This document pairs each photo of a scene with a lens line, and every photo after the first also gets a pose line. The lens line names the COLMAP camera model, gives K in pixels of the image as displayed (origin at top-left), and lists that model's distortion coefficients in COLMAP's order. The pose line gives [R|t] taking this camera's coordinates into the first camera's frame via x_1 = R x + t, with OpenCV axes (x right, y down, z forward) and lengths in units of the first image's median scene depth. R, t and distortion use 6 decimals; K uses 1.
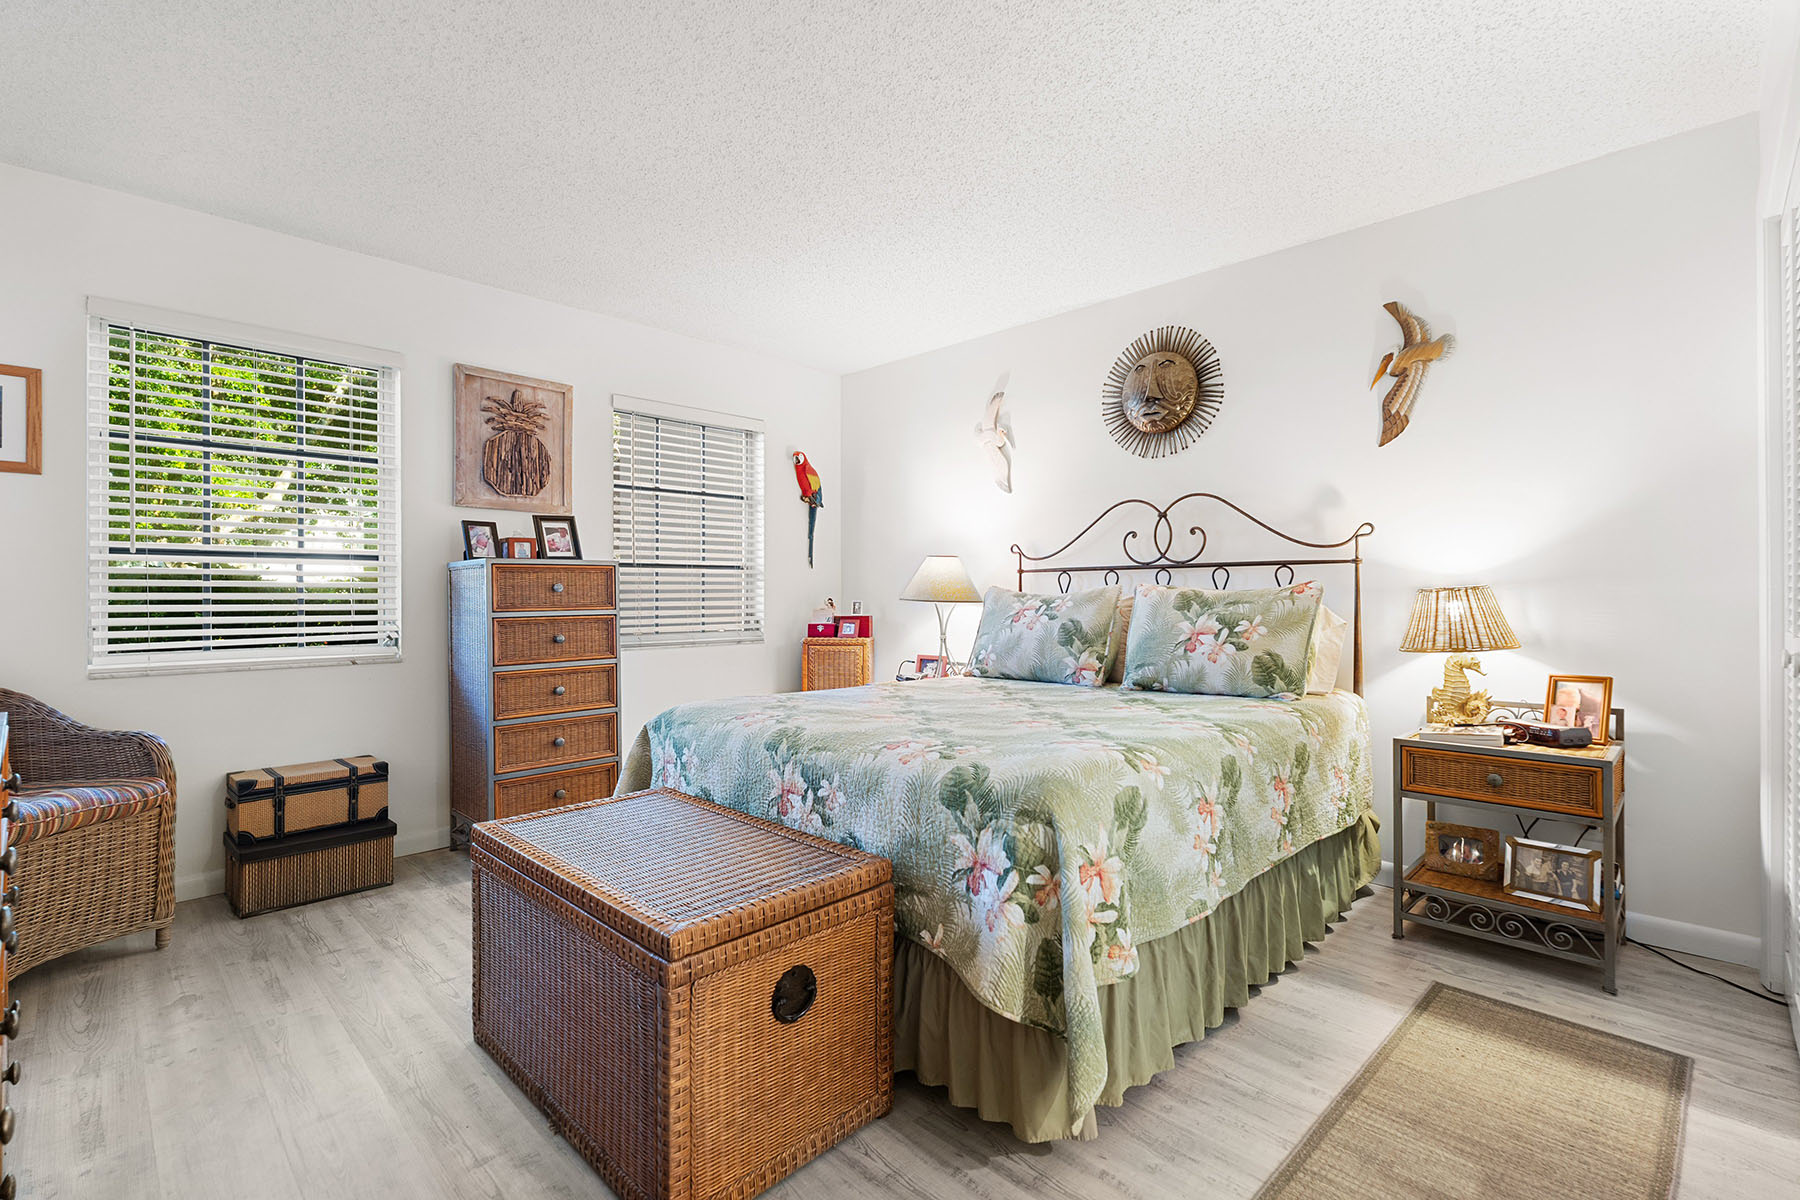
lens RADIAL K [[809.3, 0, 887.3], [0, 809.3, 594.9], [0, 0, 1]] dist [0.004010, 0.000222]
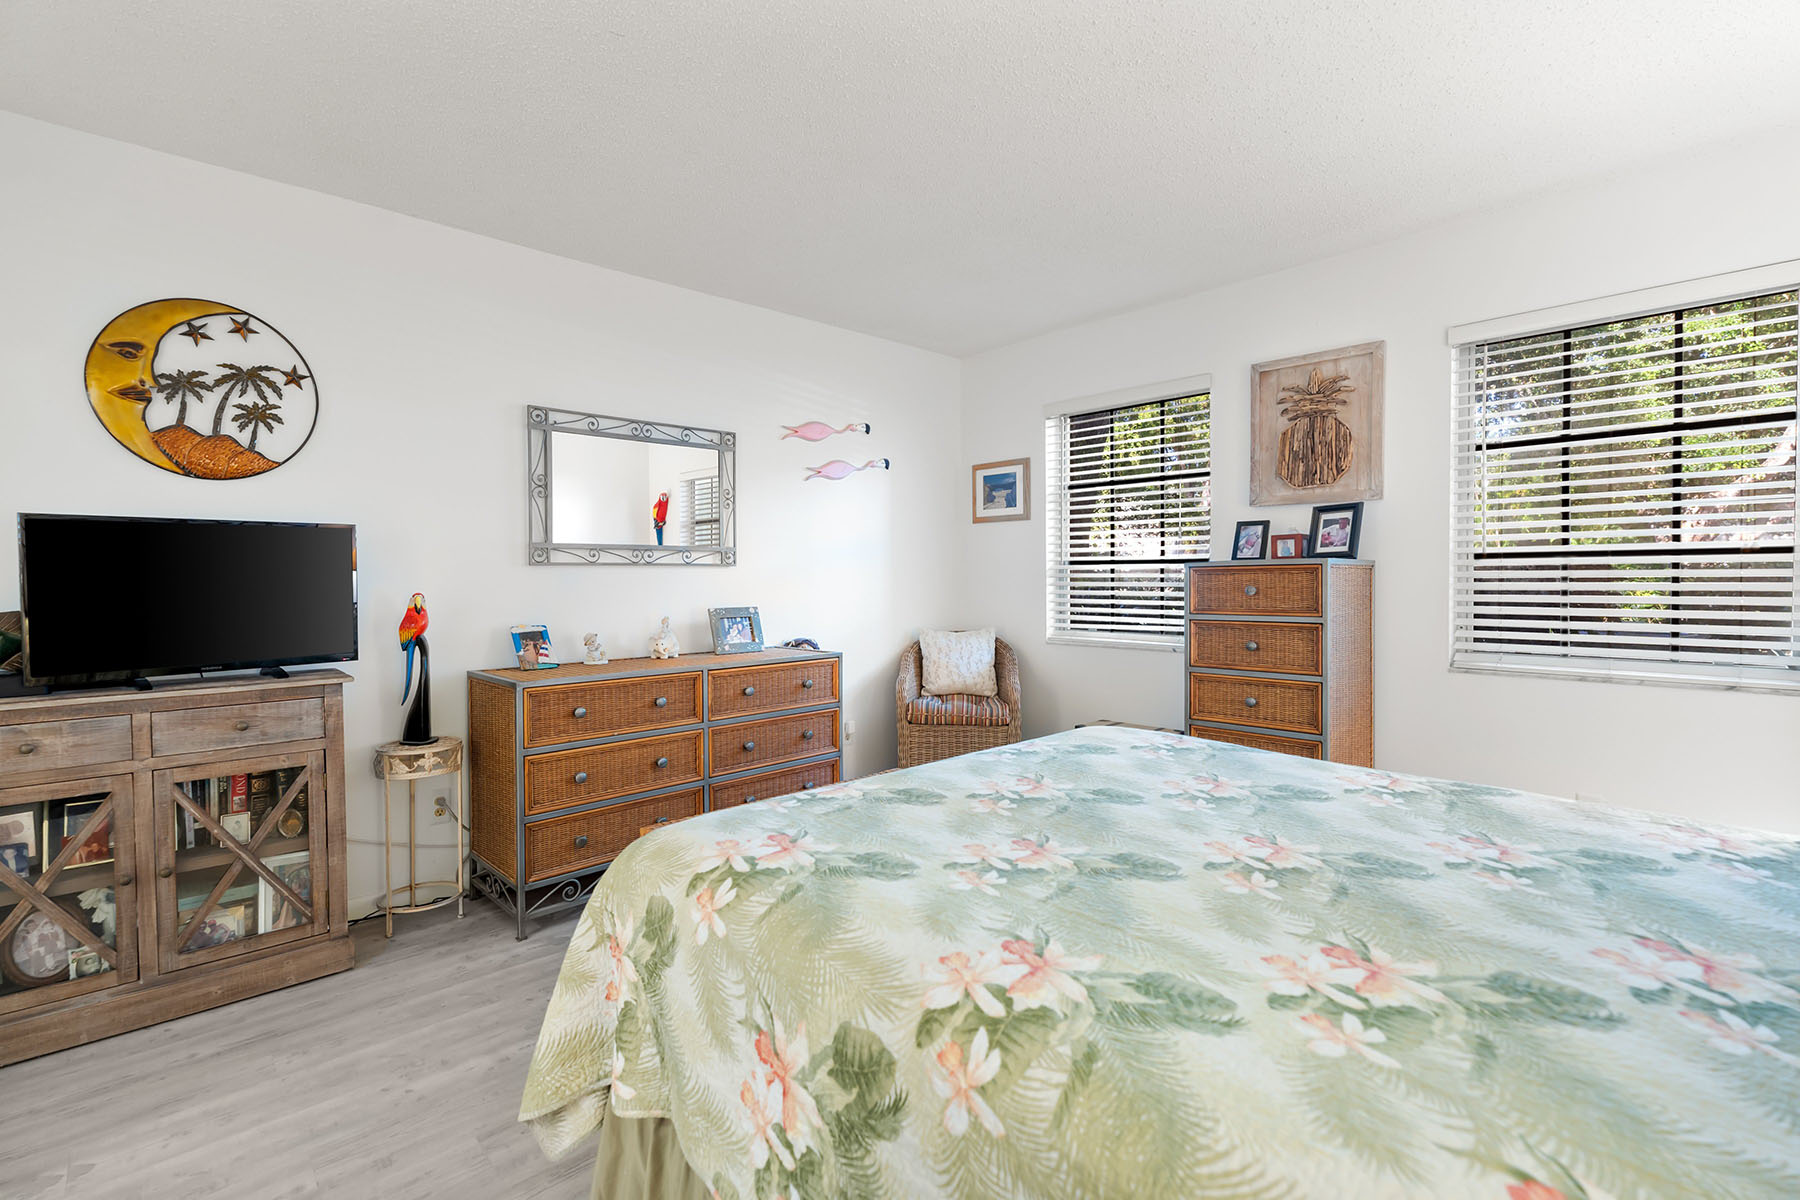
lens RADIAL K [[809.3, 0, 887.3], [0, 809.3, 594.9], [0, 0, 1]] dist [0.004010, 0.000222]
pose [[-0.025137, 0.022319, -0.999435, 0.475497], [0.004645, 0.999743, 0.022209, -0.023792], [0.999673, -0.004085, -0.025234, 0.554985]]
